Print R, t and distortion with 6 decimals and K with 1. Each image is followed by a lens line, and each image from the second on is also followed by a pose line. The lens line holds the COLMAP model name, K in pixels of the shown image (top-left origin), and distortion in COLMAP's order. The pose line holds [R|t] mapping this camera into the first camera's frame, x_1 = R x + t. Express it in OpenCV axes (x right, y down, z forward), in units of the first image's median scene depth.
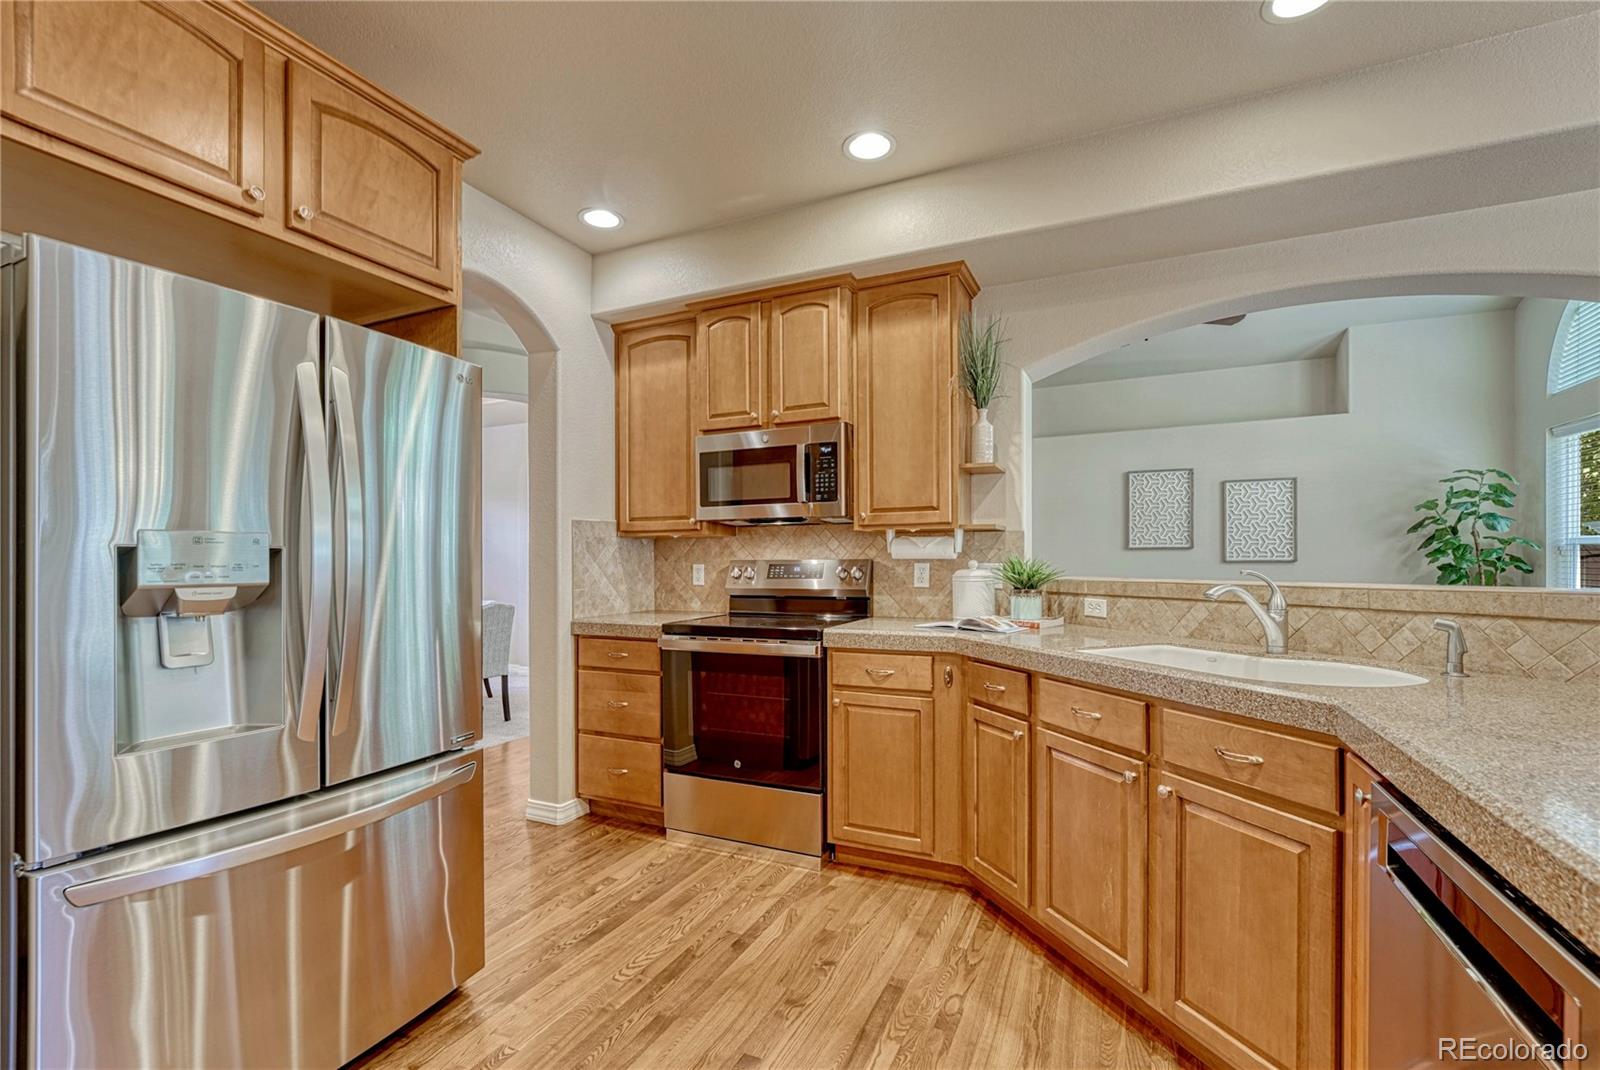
lens RADIAL K [[686.0, 0, 810.1], [0, 686.0, 559.4], [0, 0, 1]] dist [-0.012380, -0.000058]
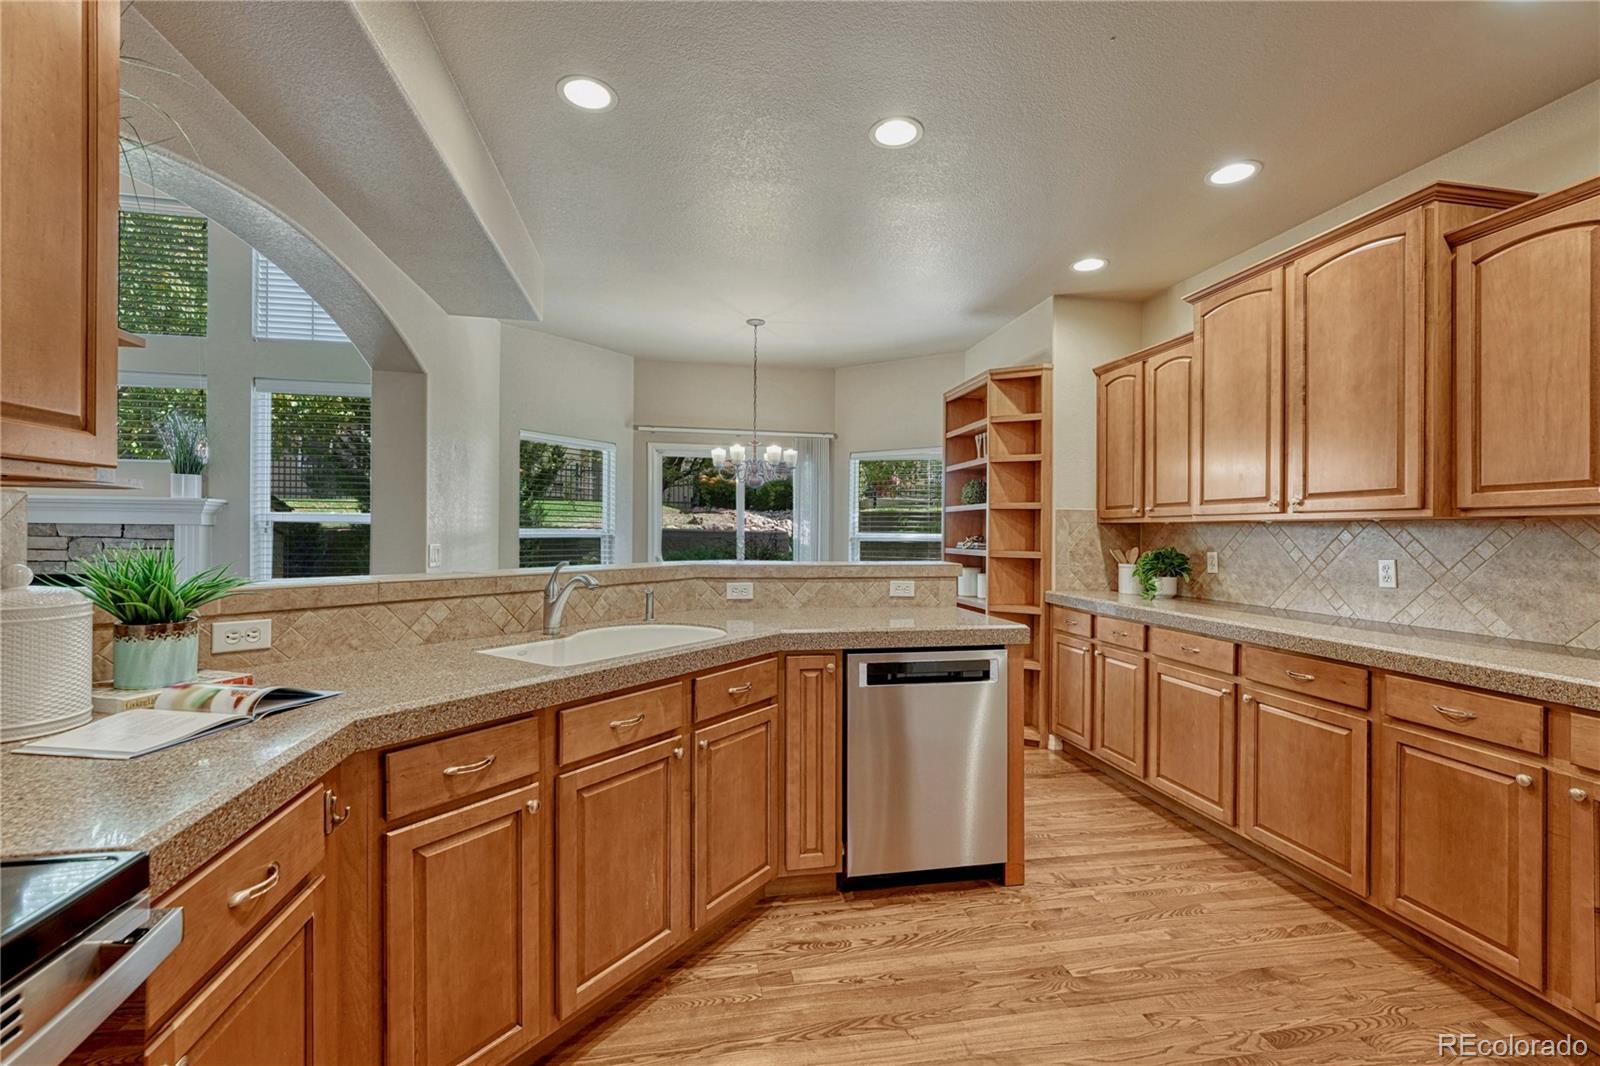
lens RADIAL K [[695.2, 0, 800.0], [0, 695.2, 533.0], [0, 0, 1]] dist [-0.001335, 0.000246]
pose [[-0.581518, -0.001559, 0.813532, -0.321302], [-0.009330, 0.999945, -0.004753, -0.018288], [-0.813480, -0.010354, -0.581501, 0.870155]]
